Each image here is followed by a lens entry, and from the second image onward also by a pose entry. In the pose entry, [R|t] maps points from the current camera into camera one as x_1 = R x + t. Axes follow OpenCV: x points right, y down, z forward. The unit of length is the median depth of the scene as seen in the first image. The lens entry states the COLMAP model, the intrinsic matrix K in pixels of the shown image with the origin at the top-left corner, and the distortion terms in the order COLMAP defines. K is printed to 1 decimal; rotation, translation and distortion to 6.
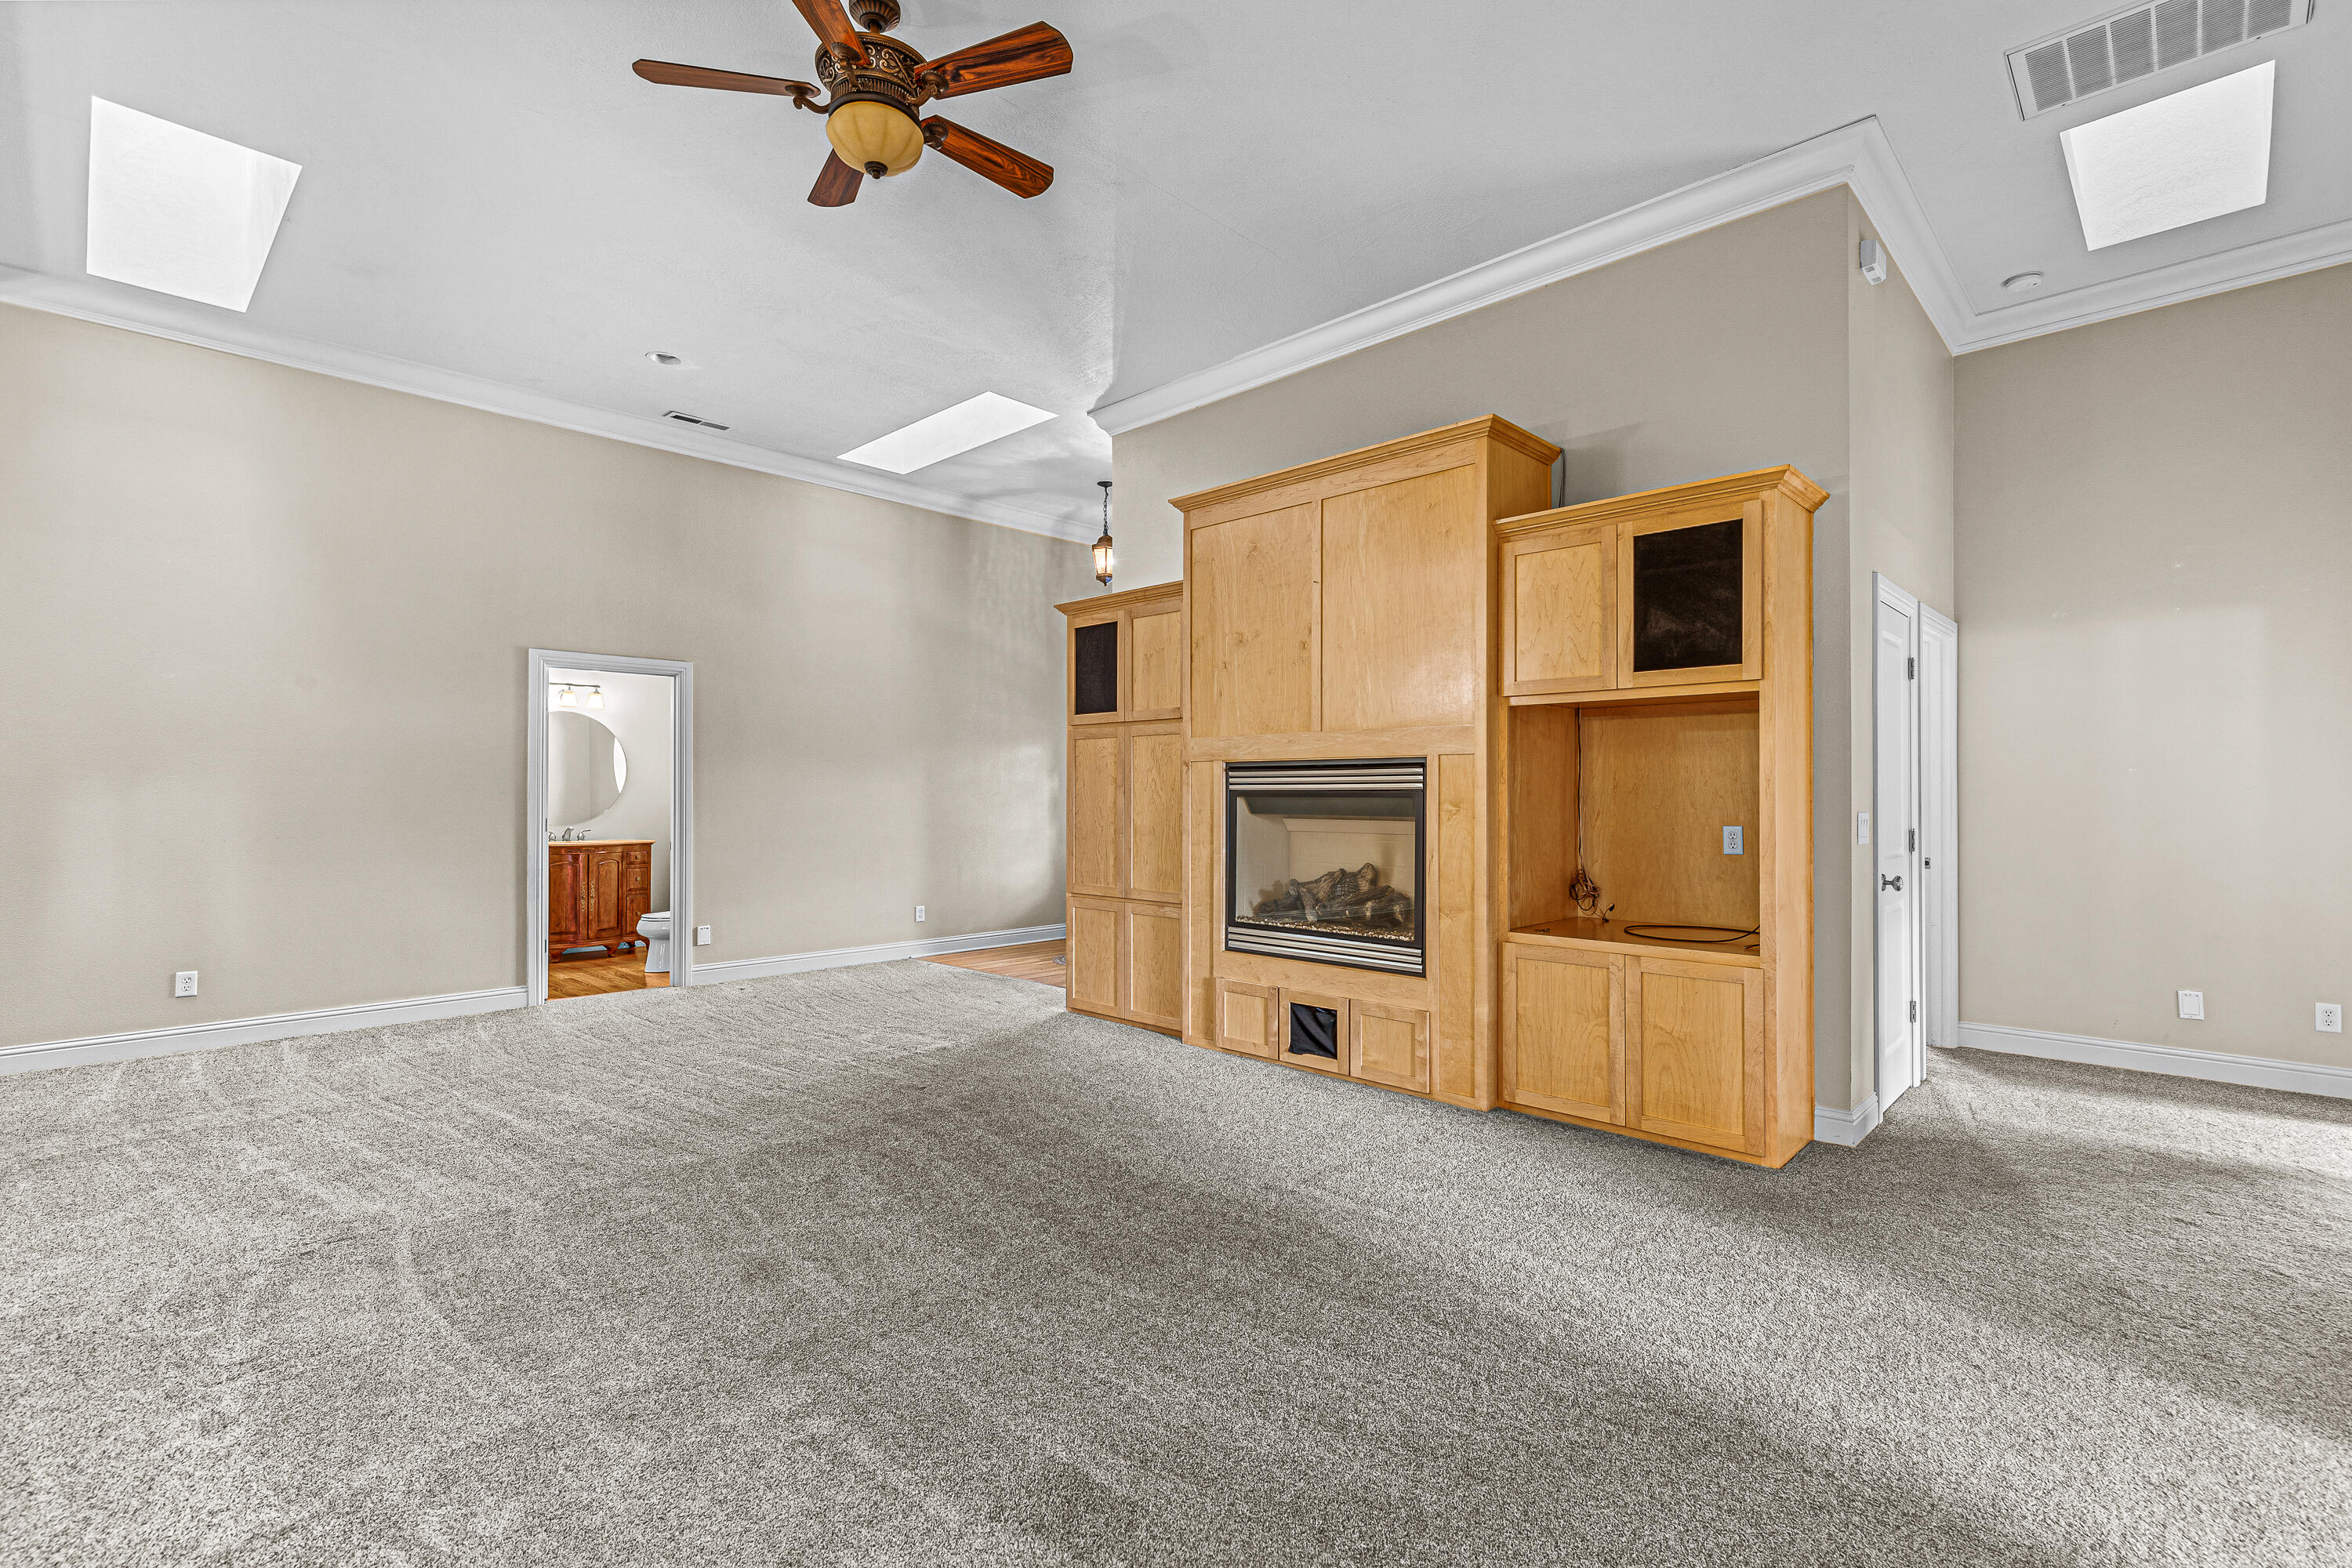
lens RADIAL K [[1082.3, 0, 1227.1], [0, 1082.3, 772.3], [0, 0, 1]] dist [0.008238, -0.000216]
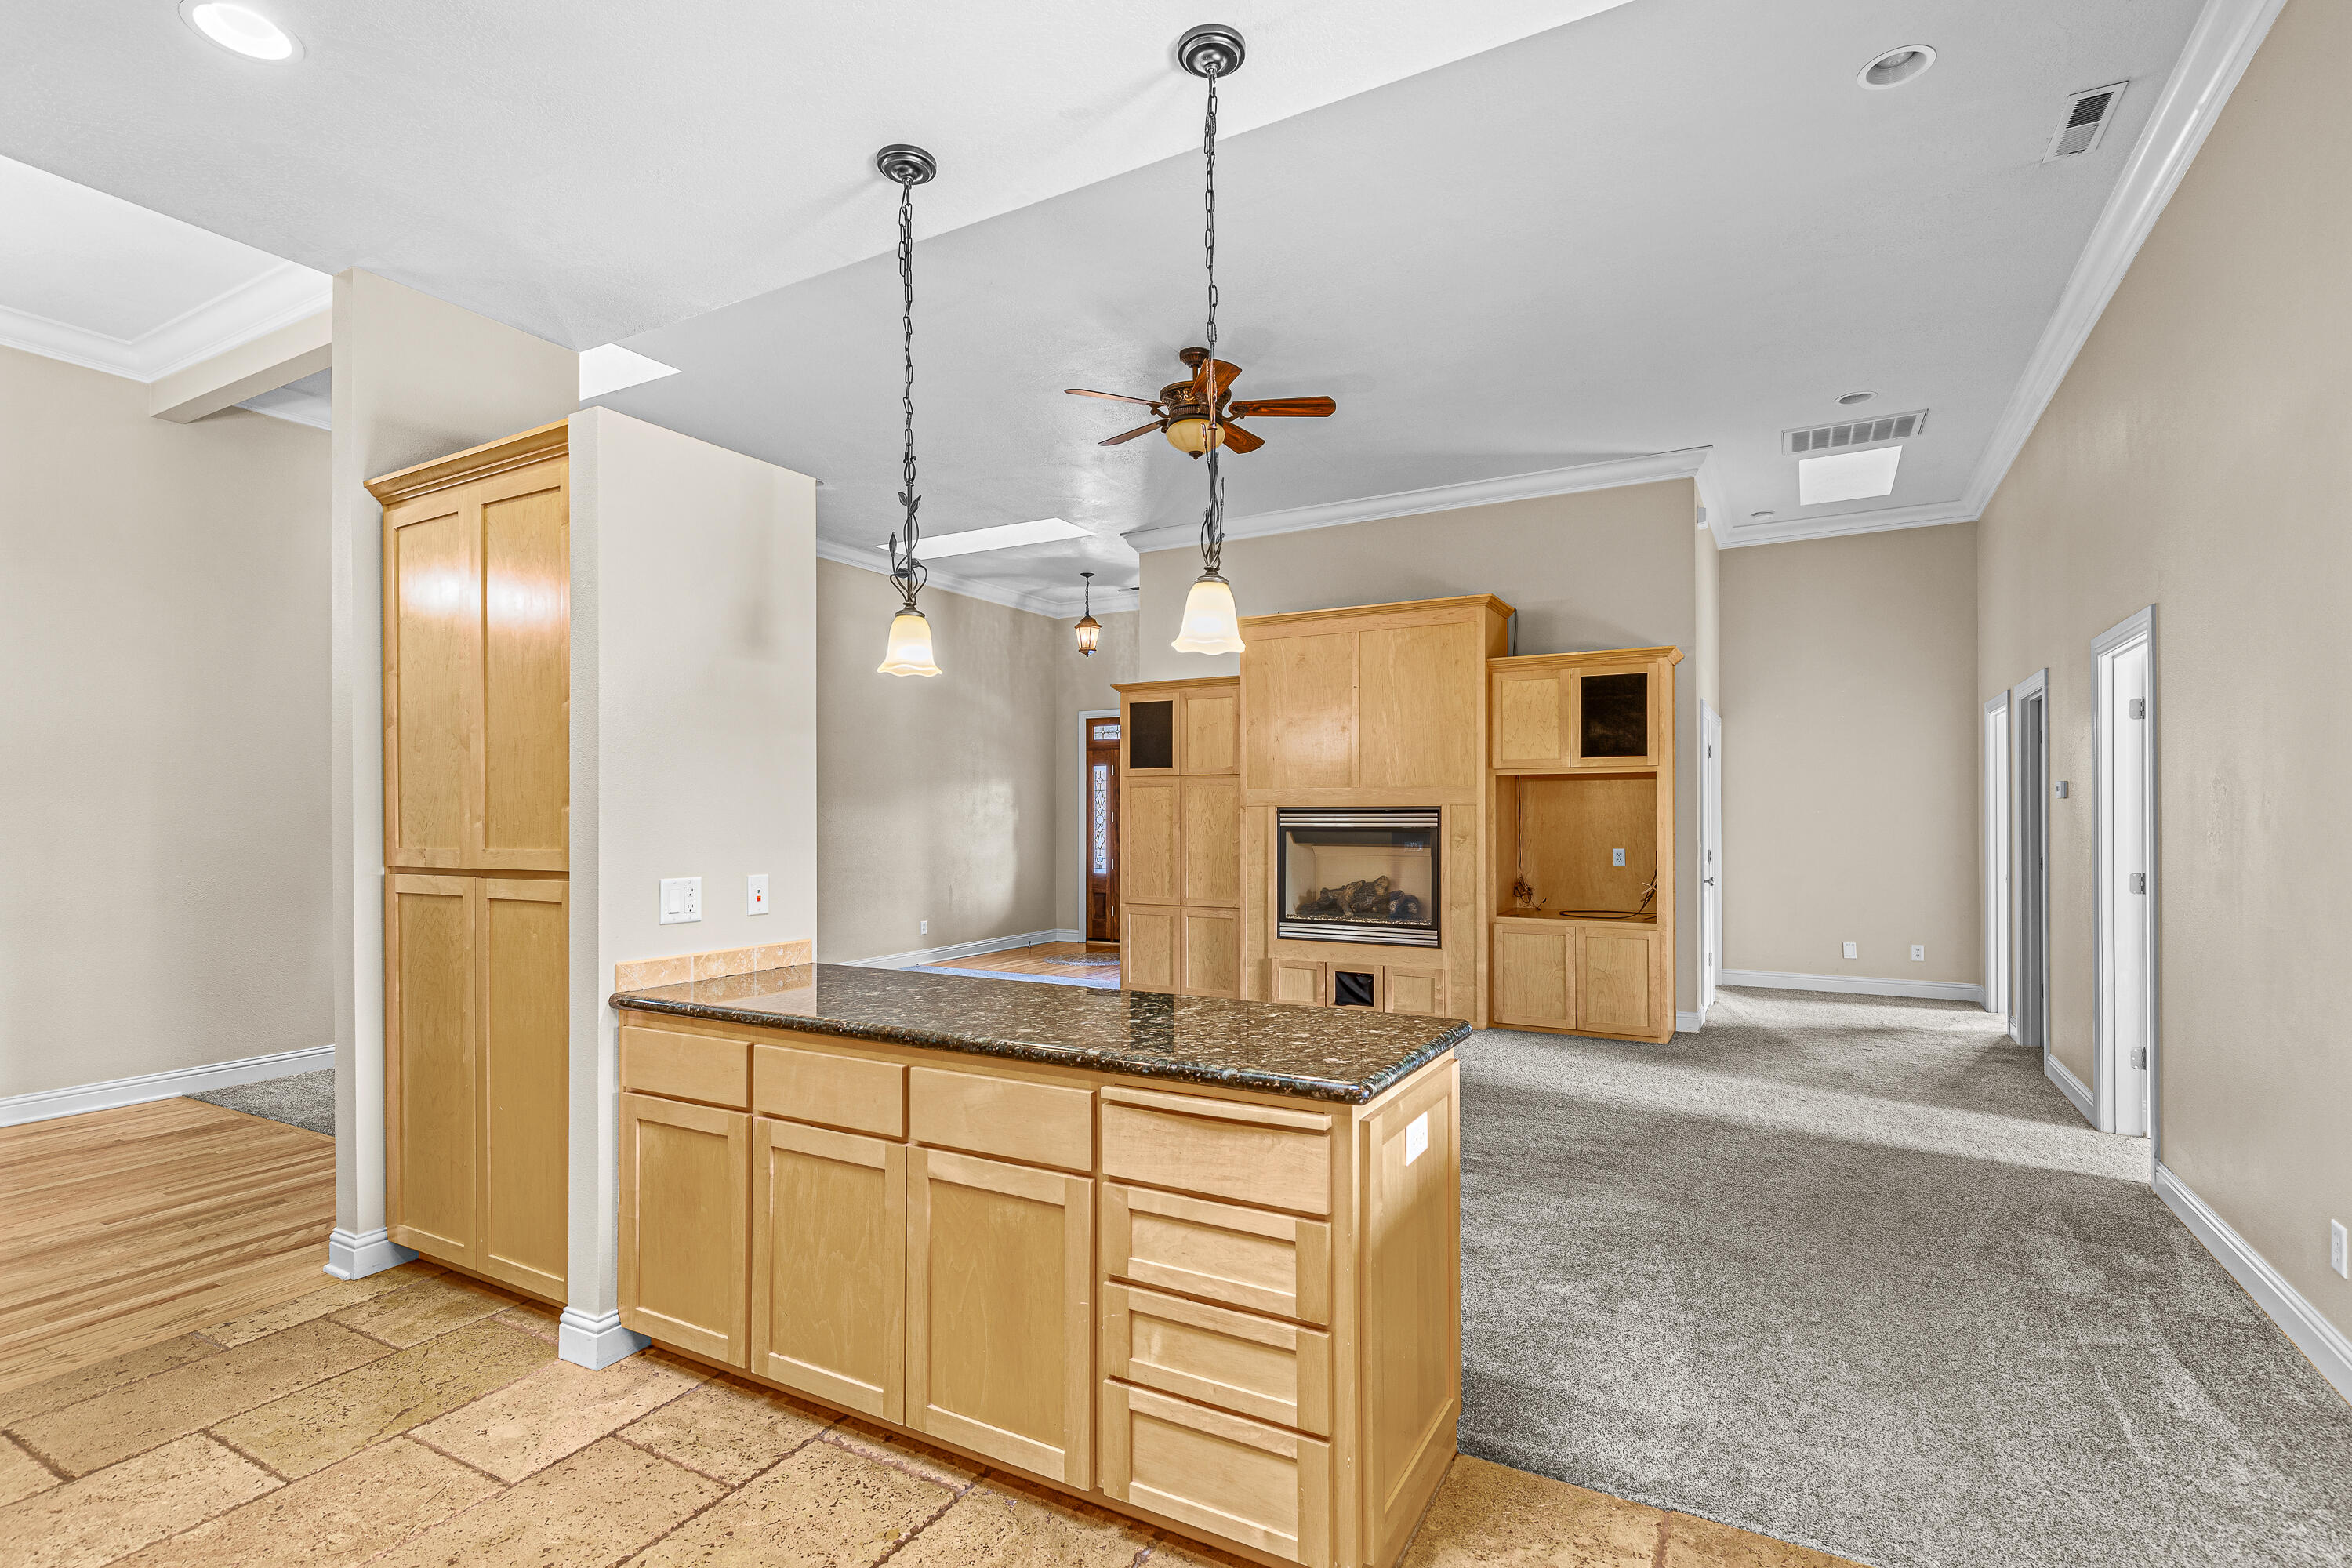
lens RADIAL K [[1082.3, 0, 1192.8], [0, 1082.3, 793.8], [0, 0, 1]] dist [0.008238, -0.000216]
pose [[0.974432, 0.000494, 0.224681, -0.506461], [-0.000900, 0.999998, 0.001709, -0.033968], [-0.224679, -0.001867, 0.974431, -0.428922]]
